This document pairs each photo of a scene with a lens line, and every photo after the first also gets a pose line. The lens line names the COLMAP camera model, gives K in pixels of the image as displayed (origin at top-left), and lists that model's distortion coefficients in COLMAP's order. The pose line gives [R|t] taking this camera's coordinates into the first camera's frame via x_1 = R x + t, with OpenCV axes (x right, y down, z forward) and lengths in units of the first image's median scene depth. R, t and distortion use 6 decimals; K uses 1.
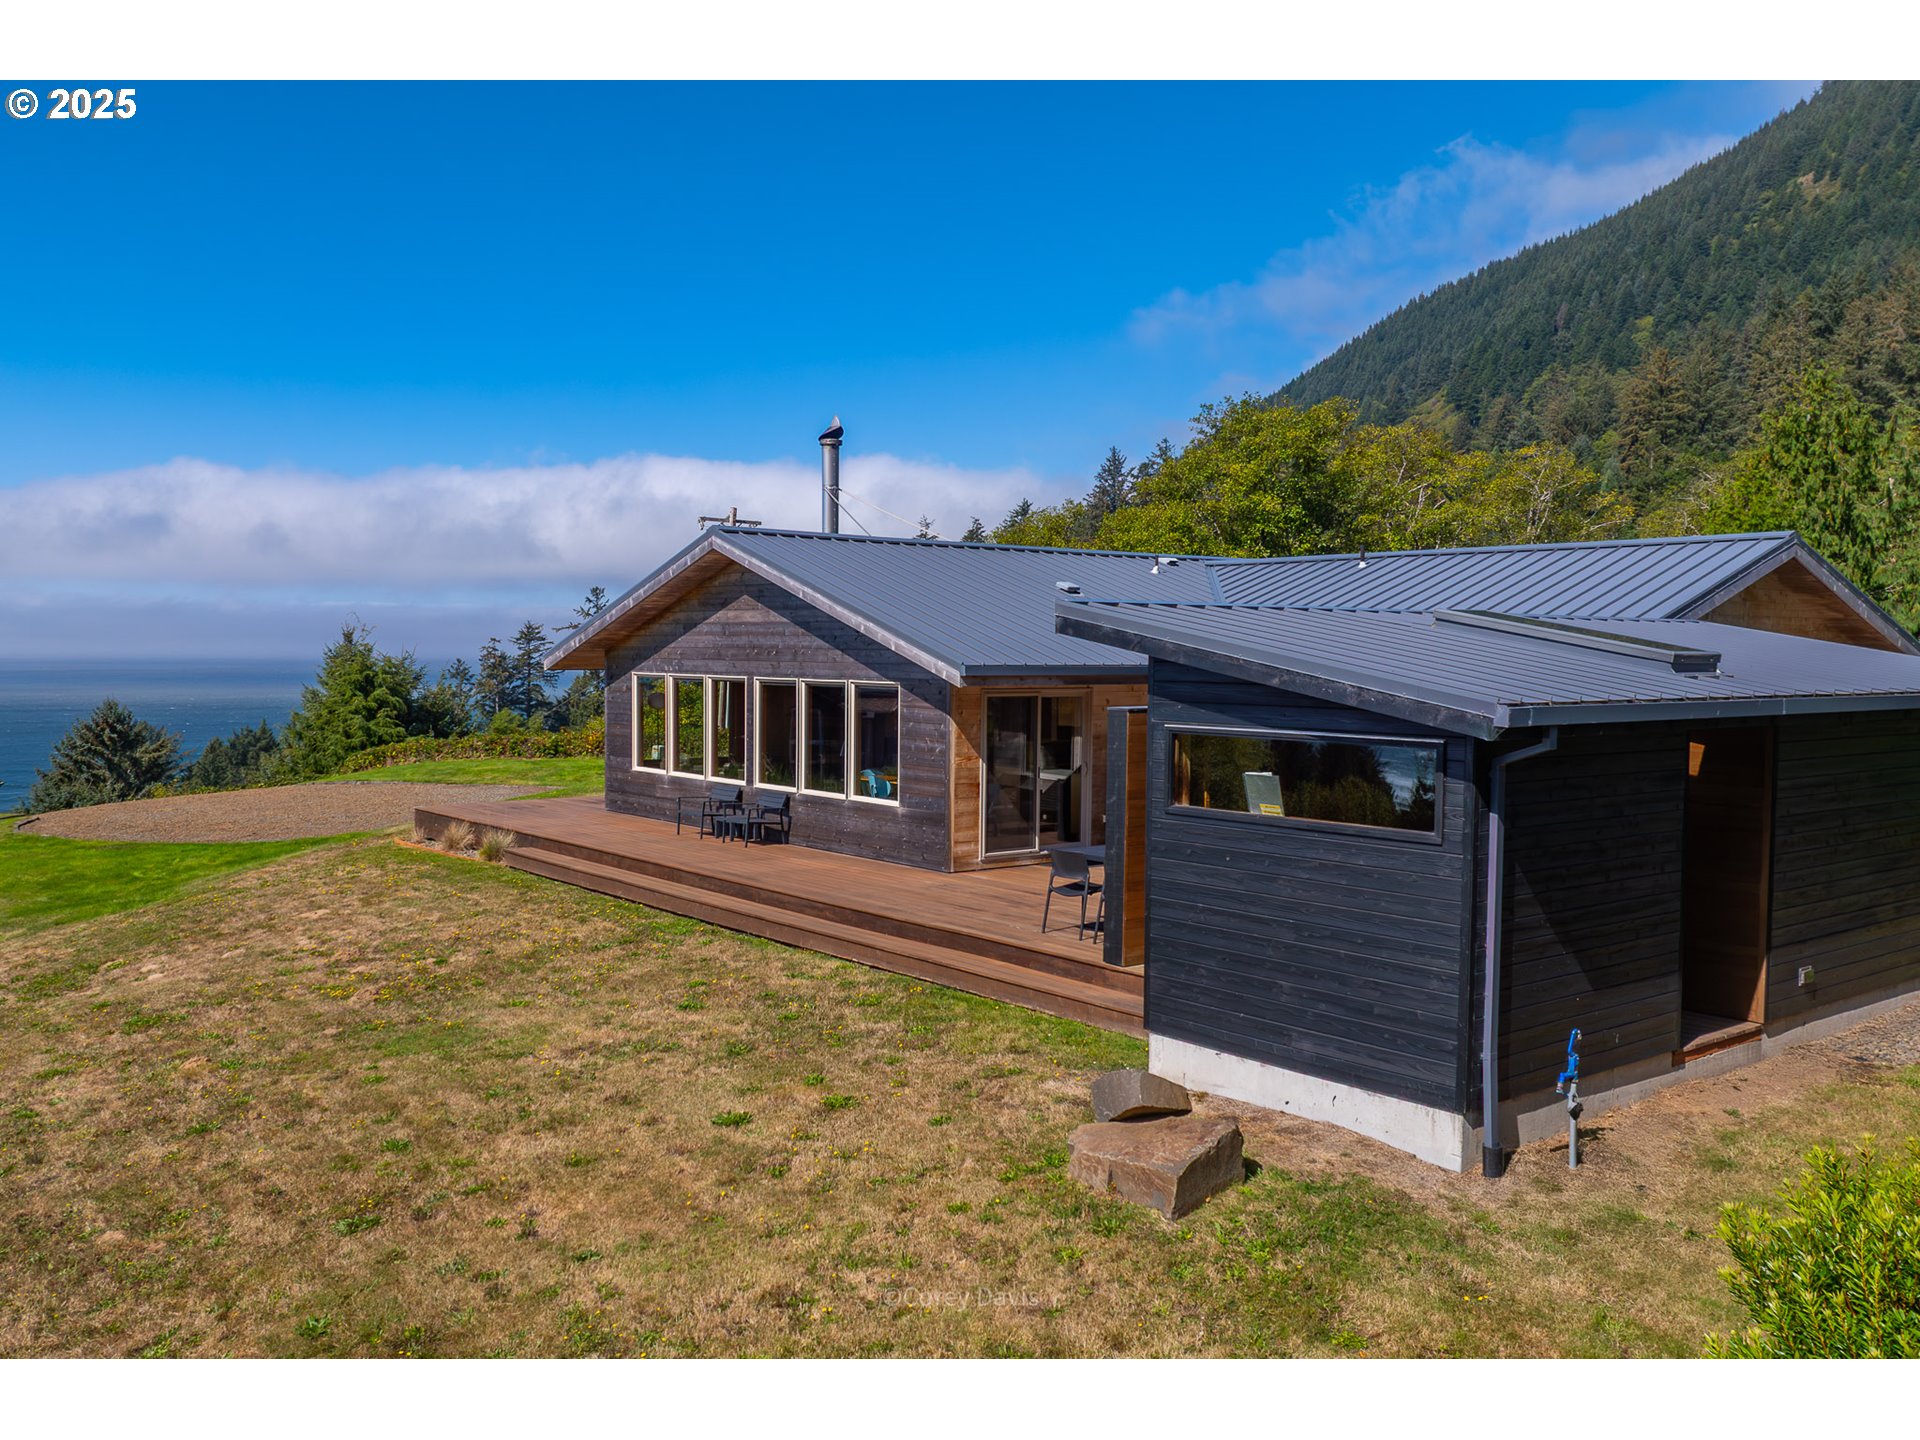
lens RADIAL K [[1587.3, 0, 960.0], [0, 1587.3, 720.0], [0, 0, 1]] dist [-0.046621, 0.047460]
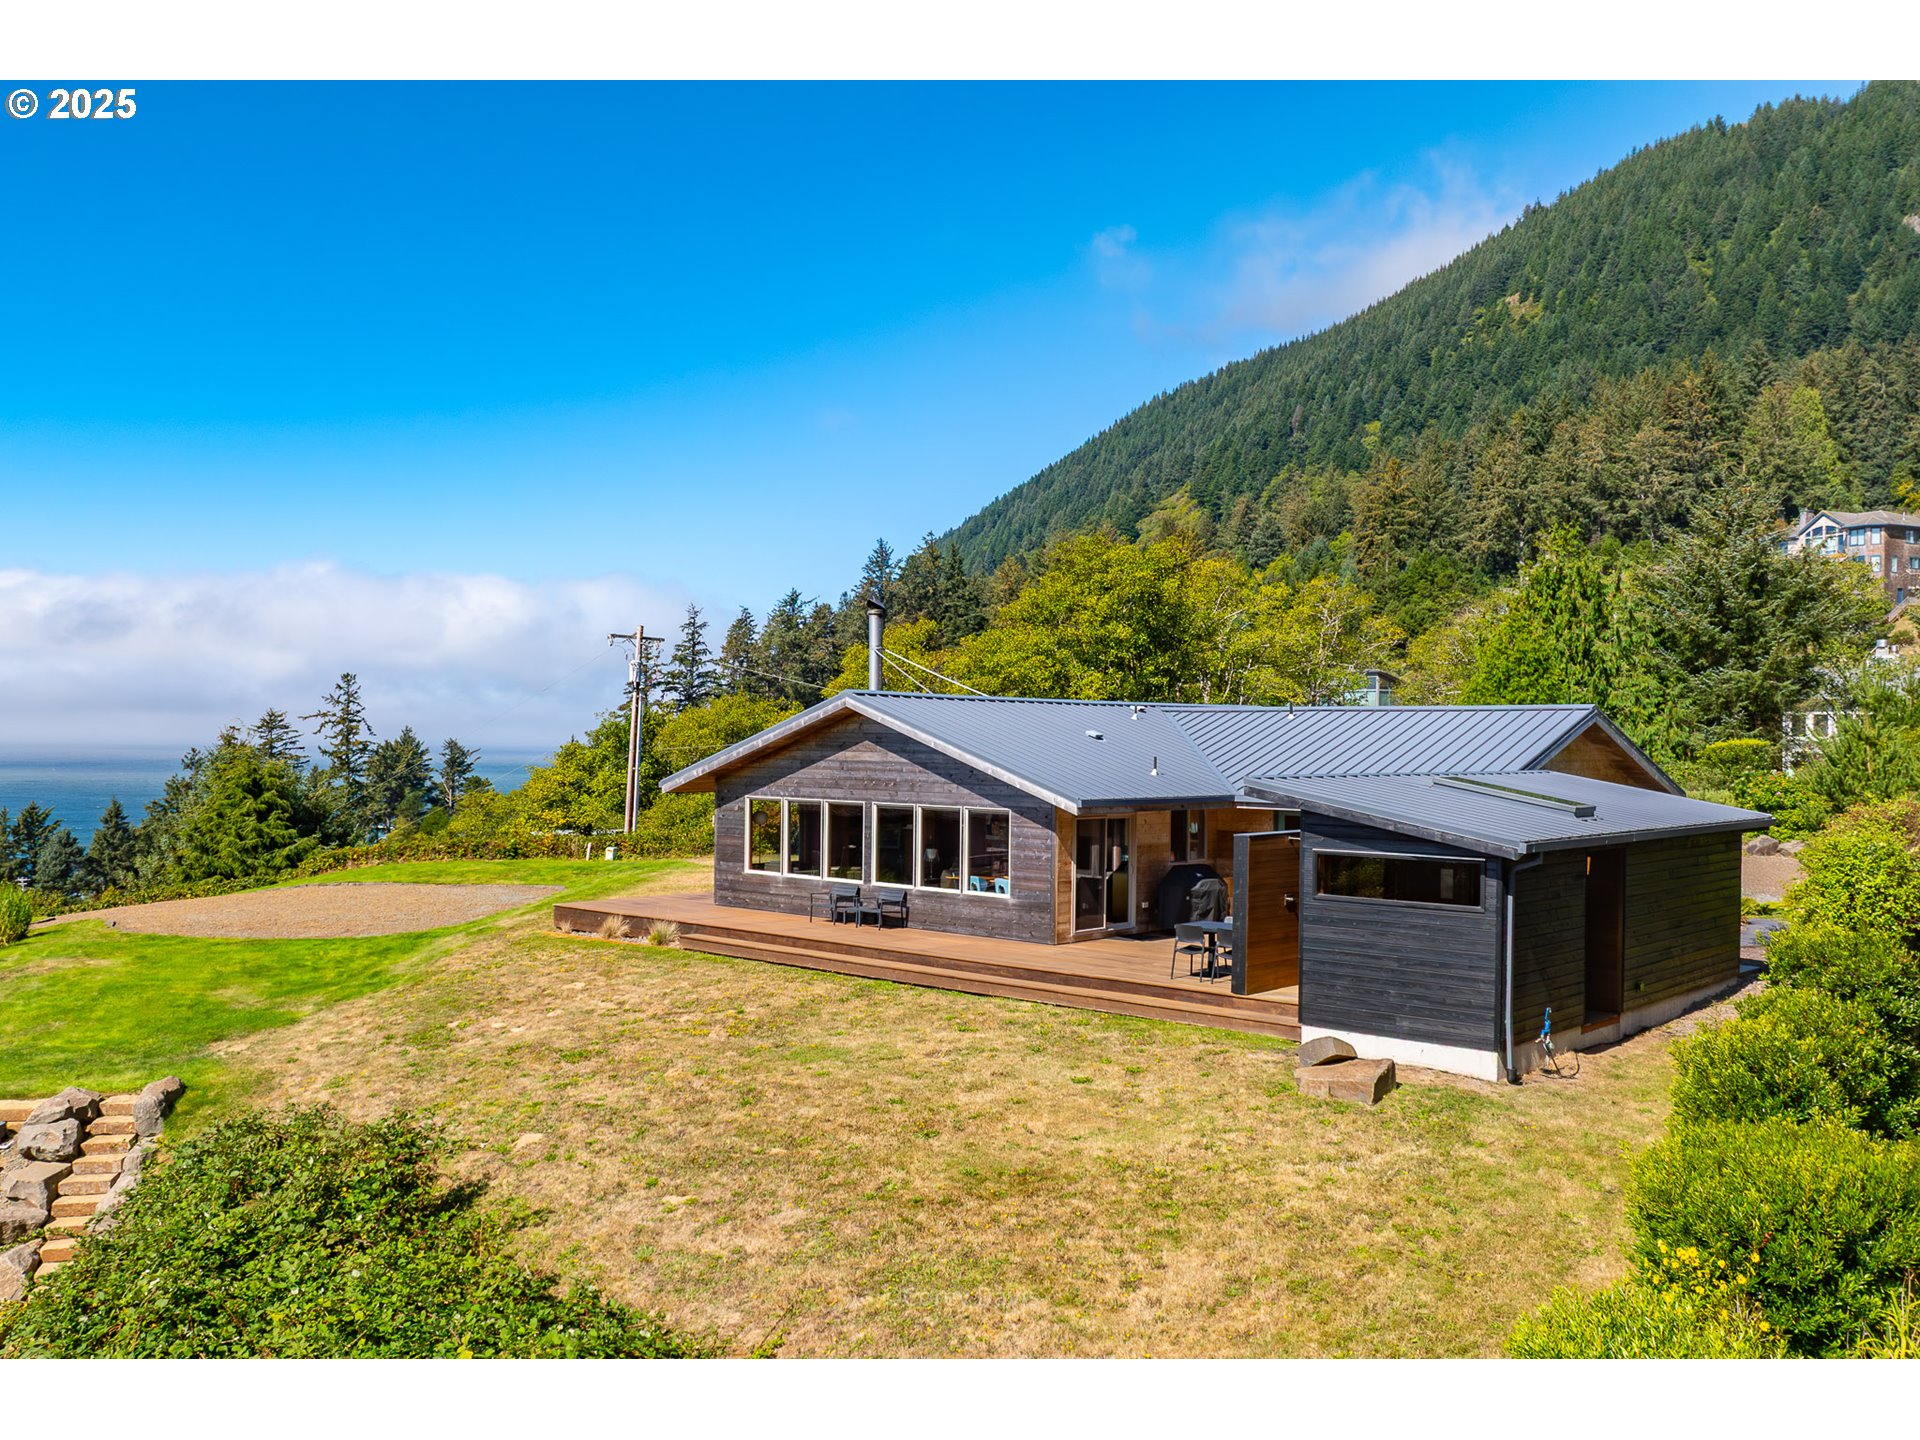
lens RADIAL K [[1627.9, 0, 1005.1], [0, 1627.9, 720.8], [0, 0, 1]] dist [0.009146, -0.128327]
pose [[0.982708, 0.007769, 0.185000, -0.294130], [0.002328, 0.998522, -0.054303, -0.022535], [-0.185148, 0.053794, 0.981237, -0.394947]]
